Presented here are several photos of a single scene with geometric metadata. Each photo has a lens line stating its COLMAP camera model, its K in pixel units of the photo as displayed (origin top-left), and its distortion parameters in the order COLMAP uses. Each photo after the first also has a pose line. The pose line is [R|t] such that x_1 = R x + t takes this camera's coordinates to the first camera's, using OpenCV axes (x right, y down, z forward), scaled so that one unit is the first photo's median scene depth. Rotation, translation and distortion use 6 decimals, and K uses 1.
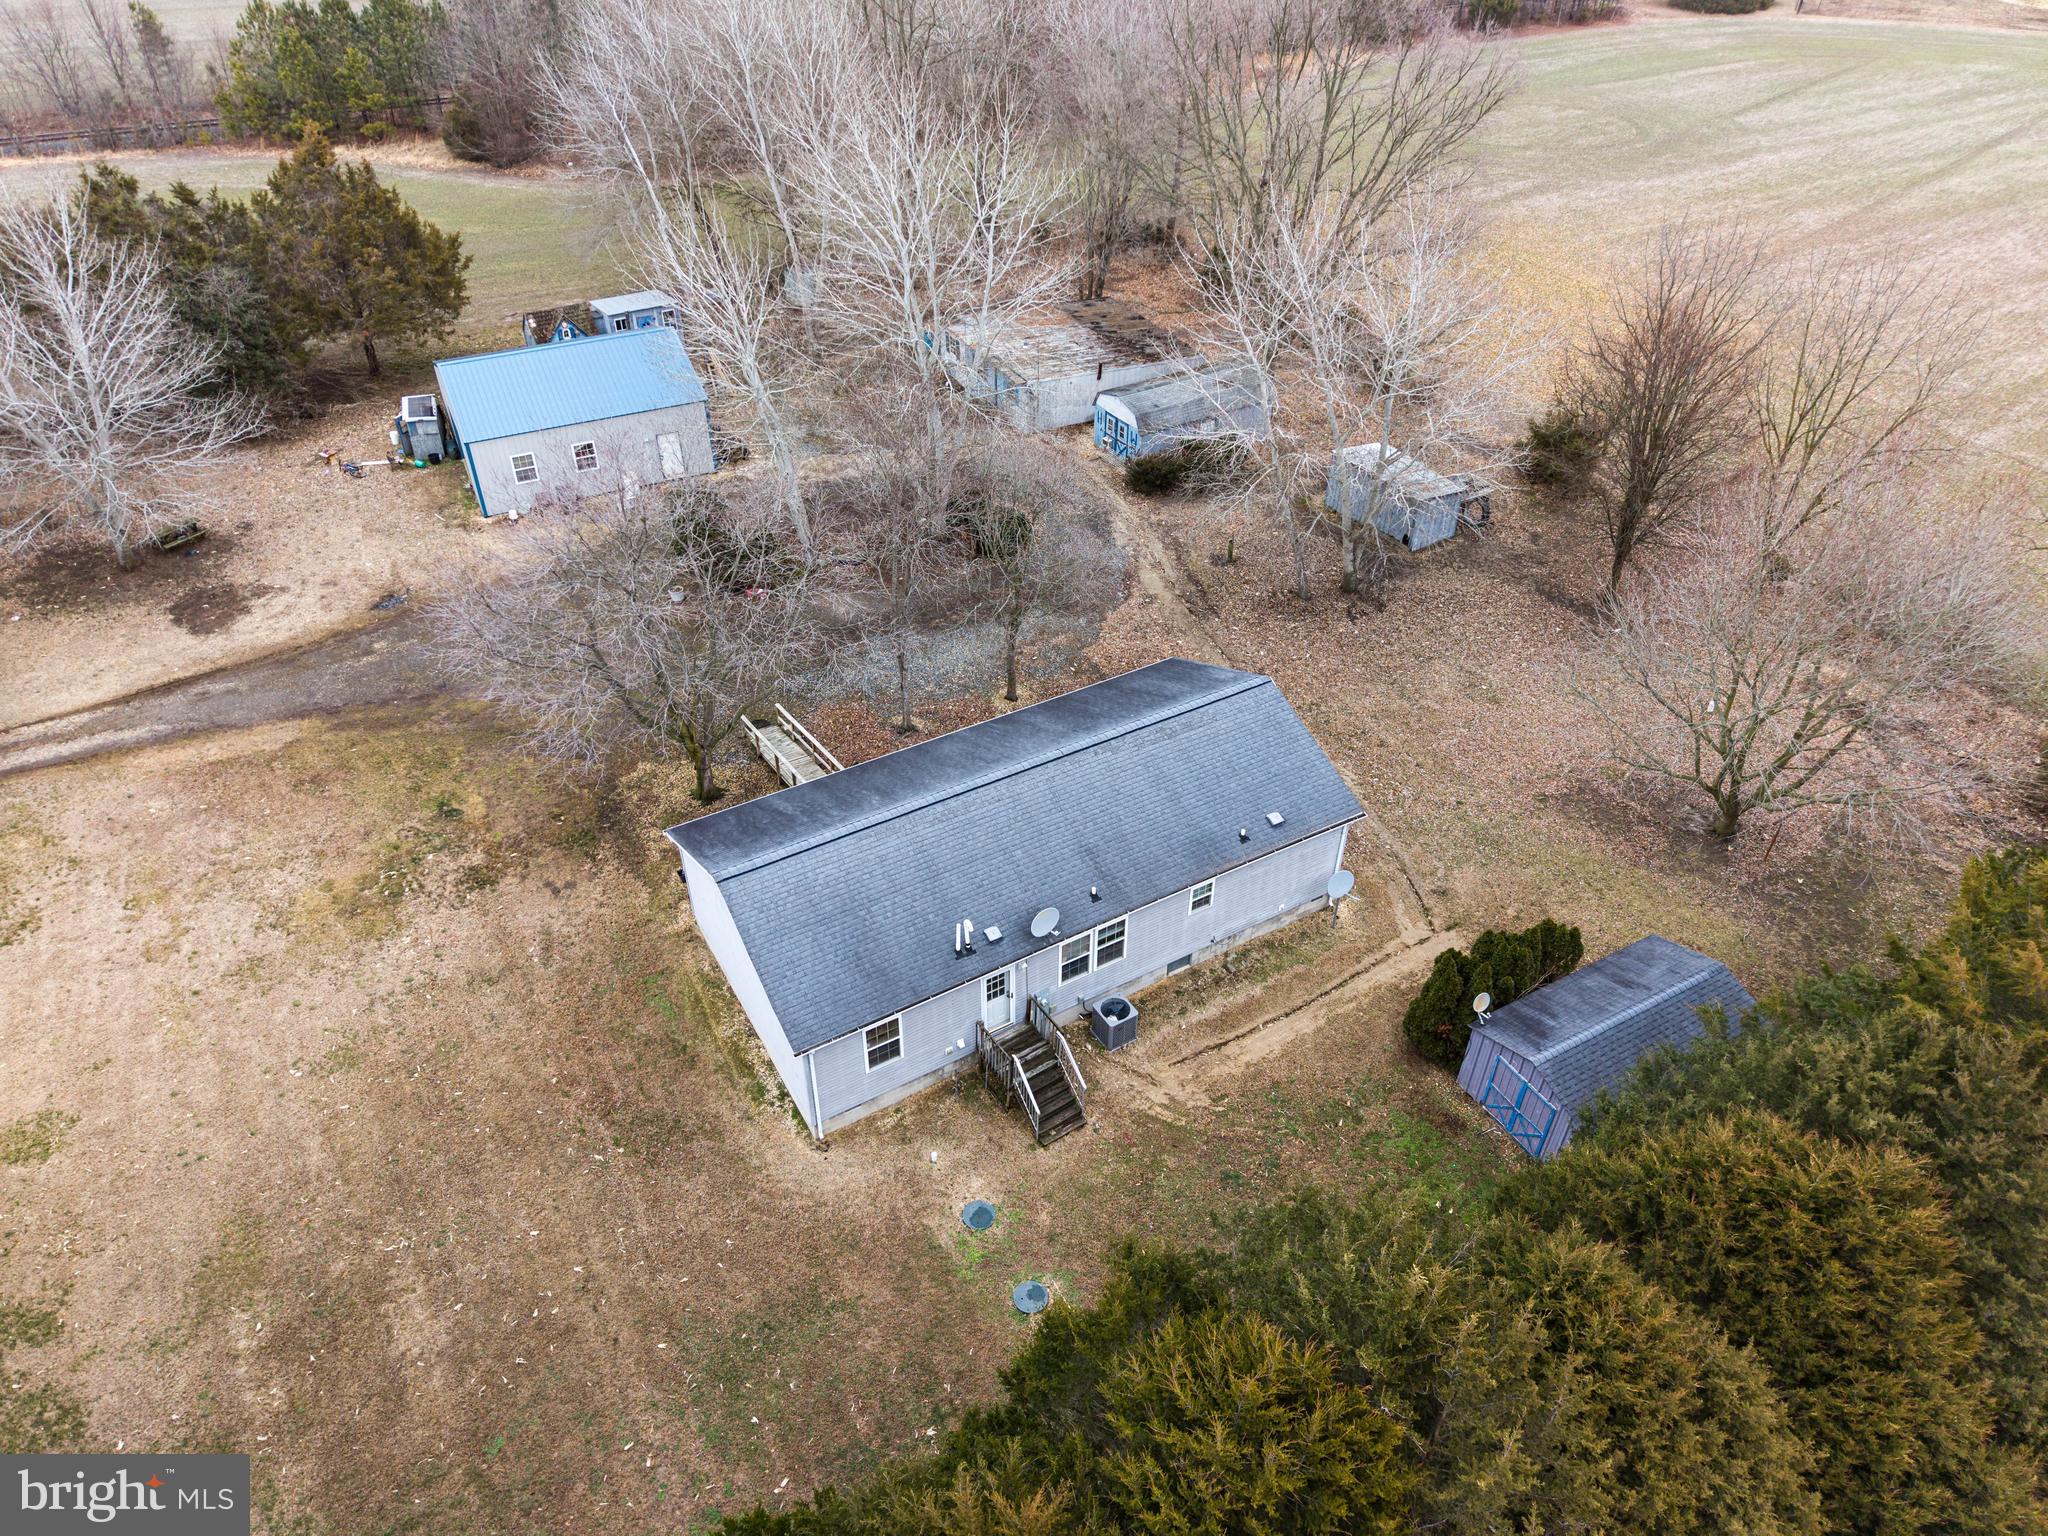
lens RADIAL K [[1365.7, 0, 1028.9], [0, 1365.7, 777.5], [0, 0, 1]] dist [0.034597, -0.030197]
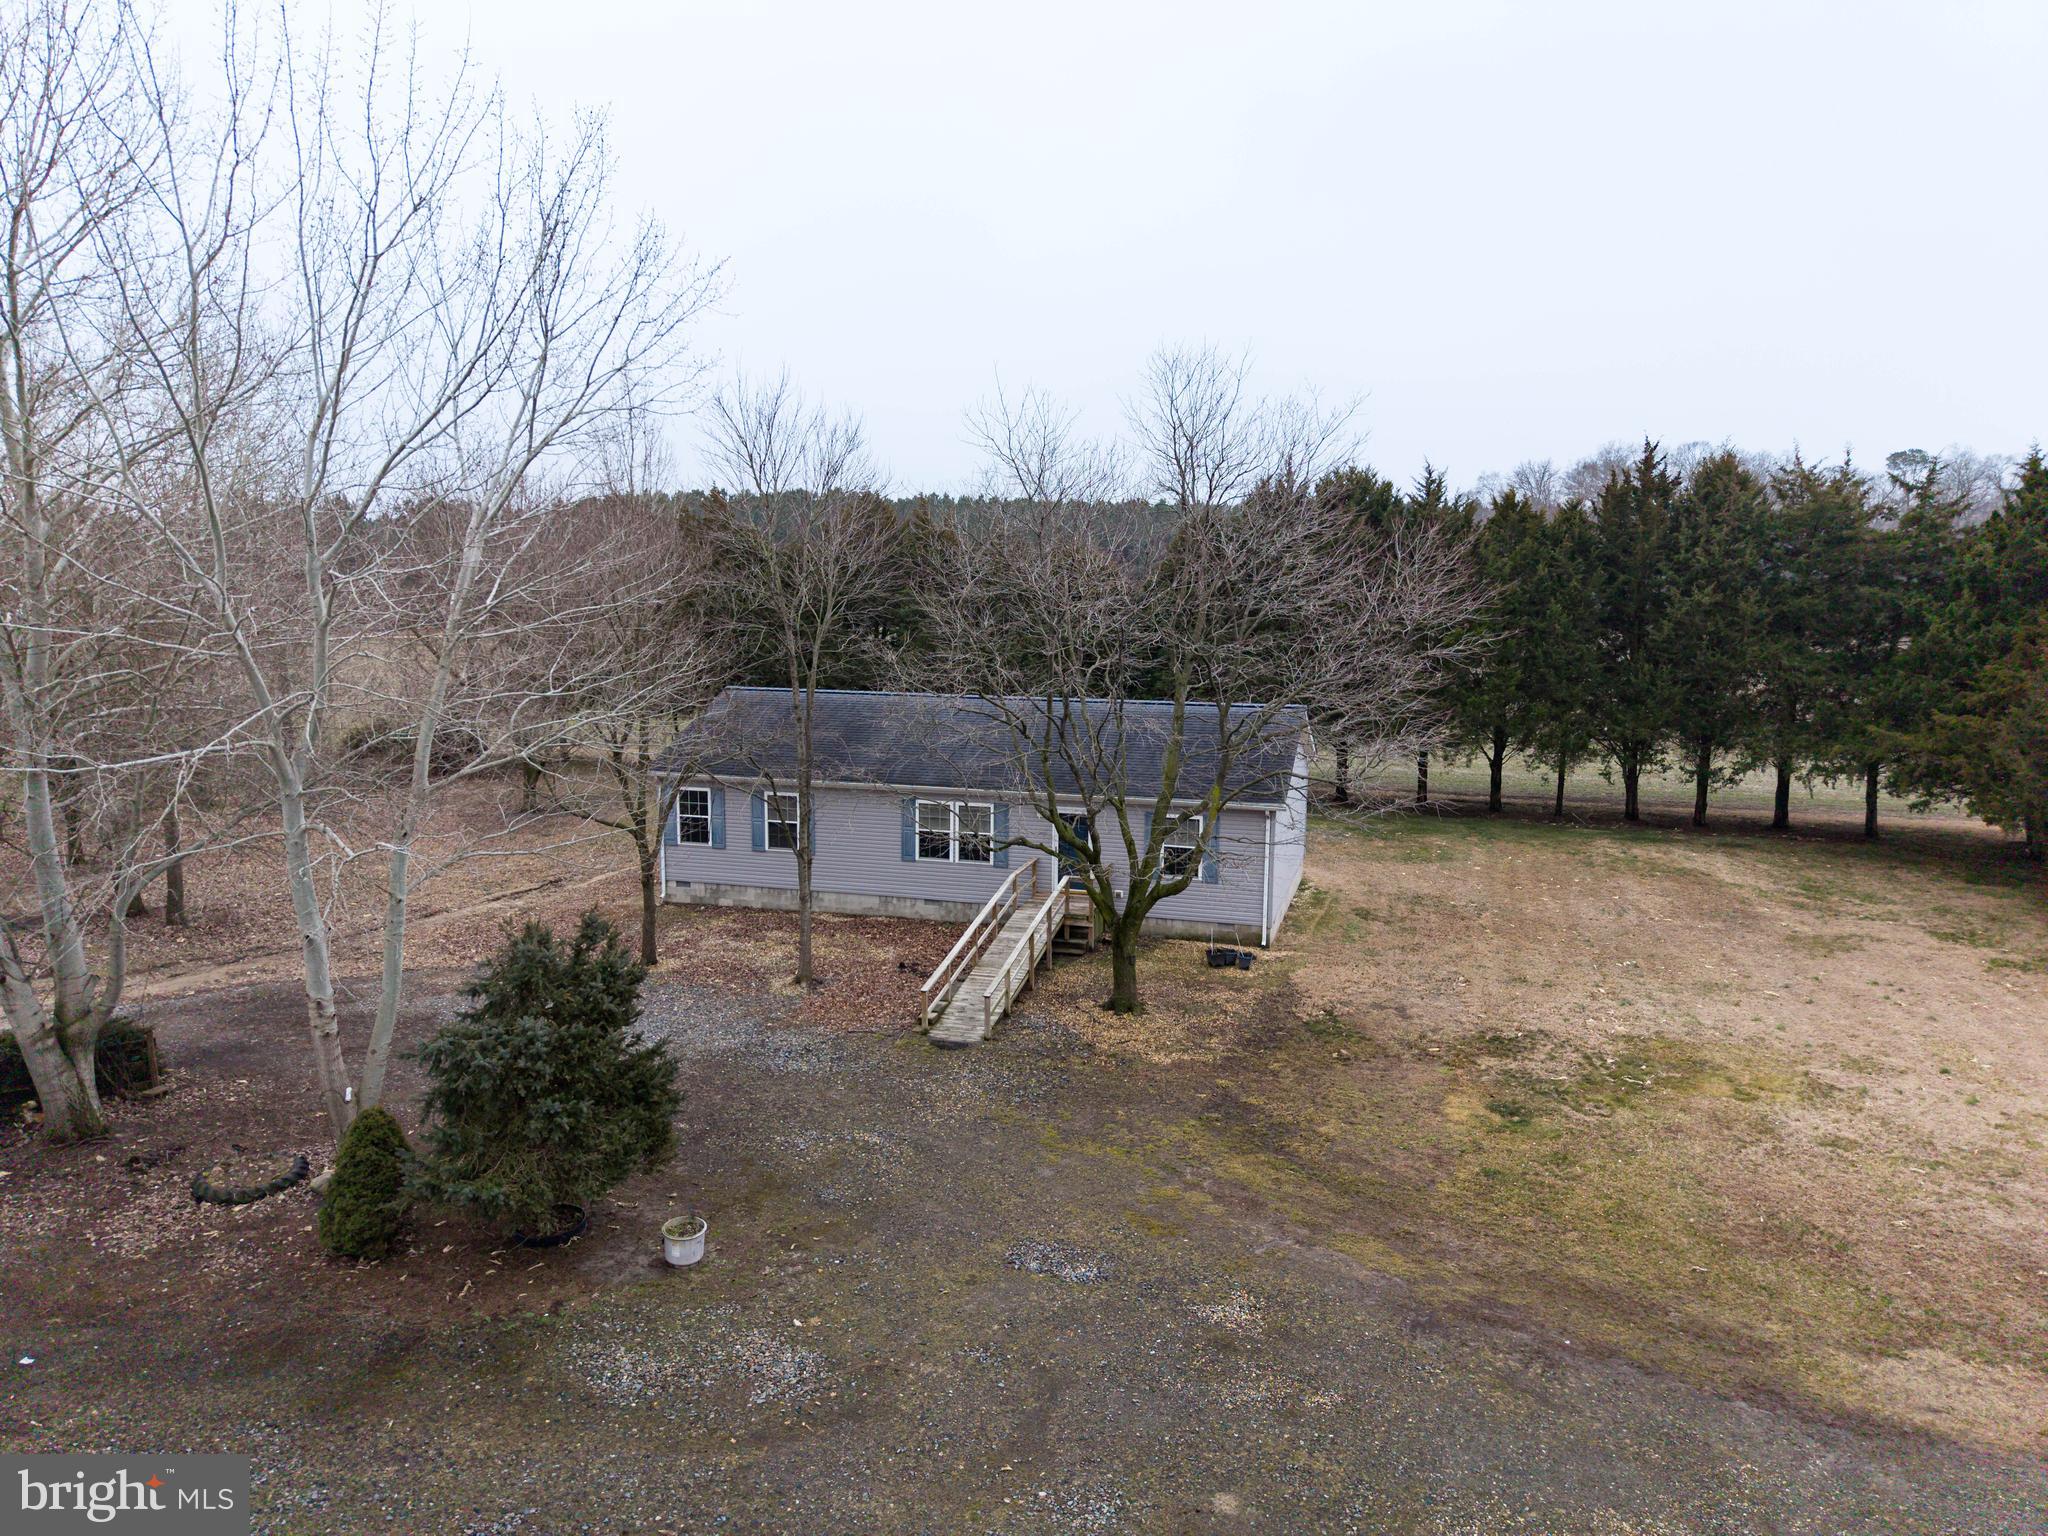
lens RADIAL K [[1365.7, 0, 1023.6], [0, 1365.7, 767.7], [0, 0, 1]] dist [0.034597, -0.030197]
pose [[-0.680995, -0.107733, 0.724320, -0.753847], [0.458966, 0.707943, 0.536811, -0.497724], [-0.570609, 0.698004, -0.432660, 1.413656]]
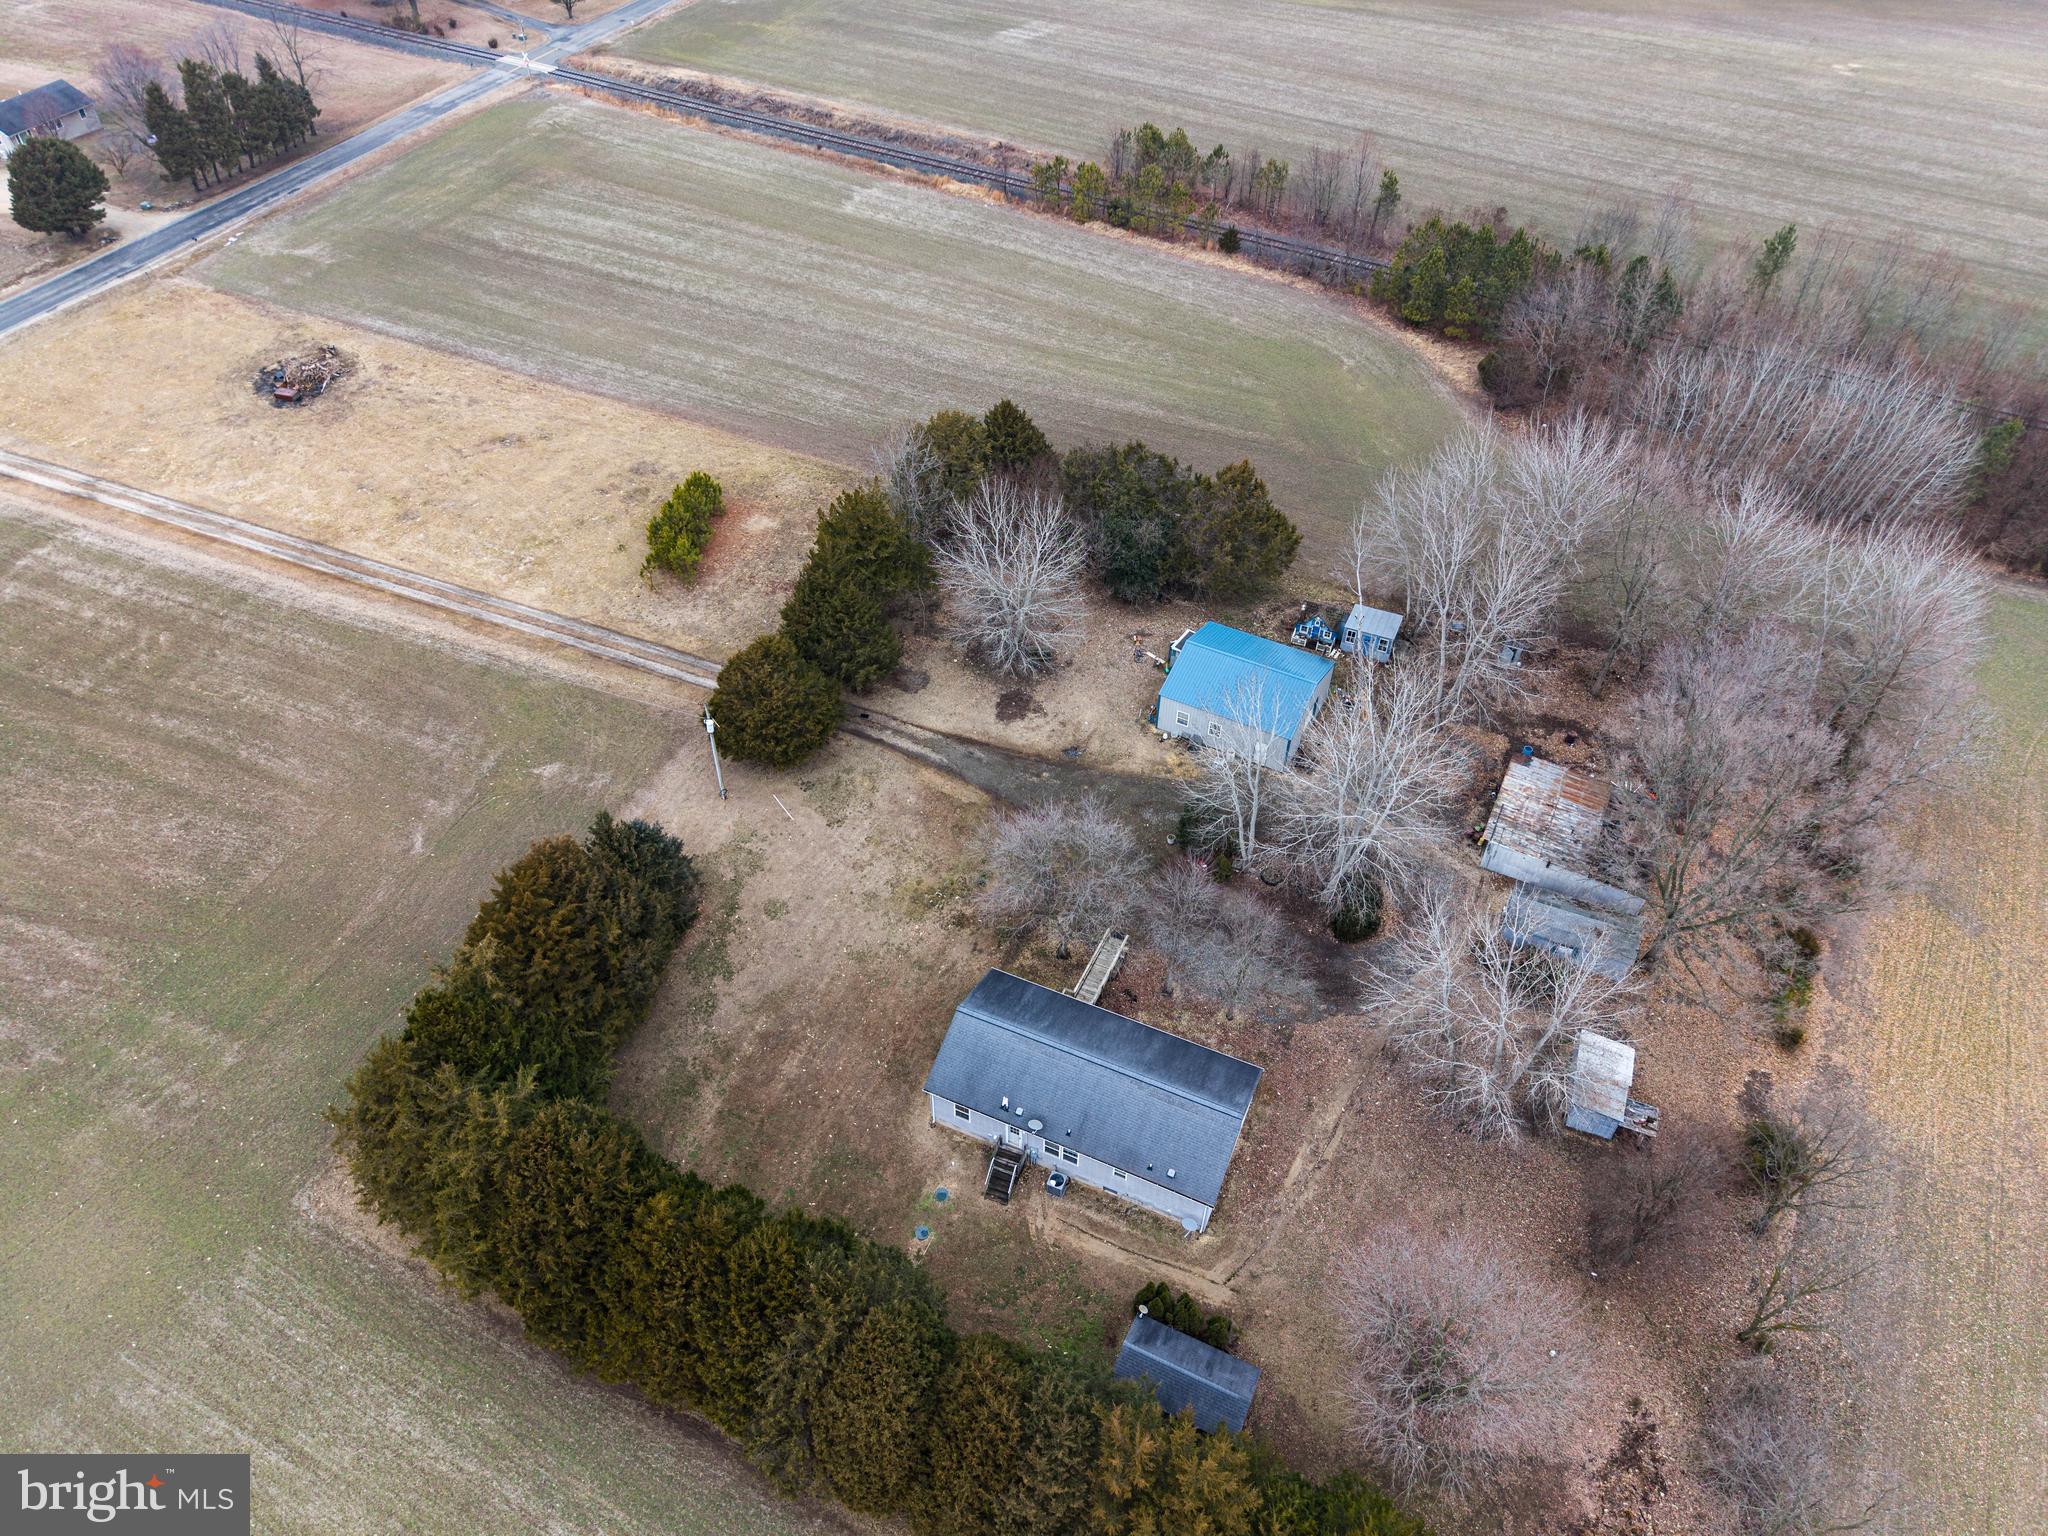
lens RADIAL K [[1365.7, 0, 1023.2], [0, 1365.7, 755.4], [0, 0, 1]] dist [0.034597, -0.030197]
pose [[0.583694, 0.576201, -0.572096, 0.815094], [-0.511903, 0.808050, 0.291566, -0.895741], [0.630282, 0.122672, 0.766613, -0.696697]]
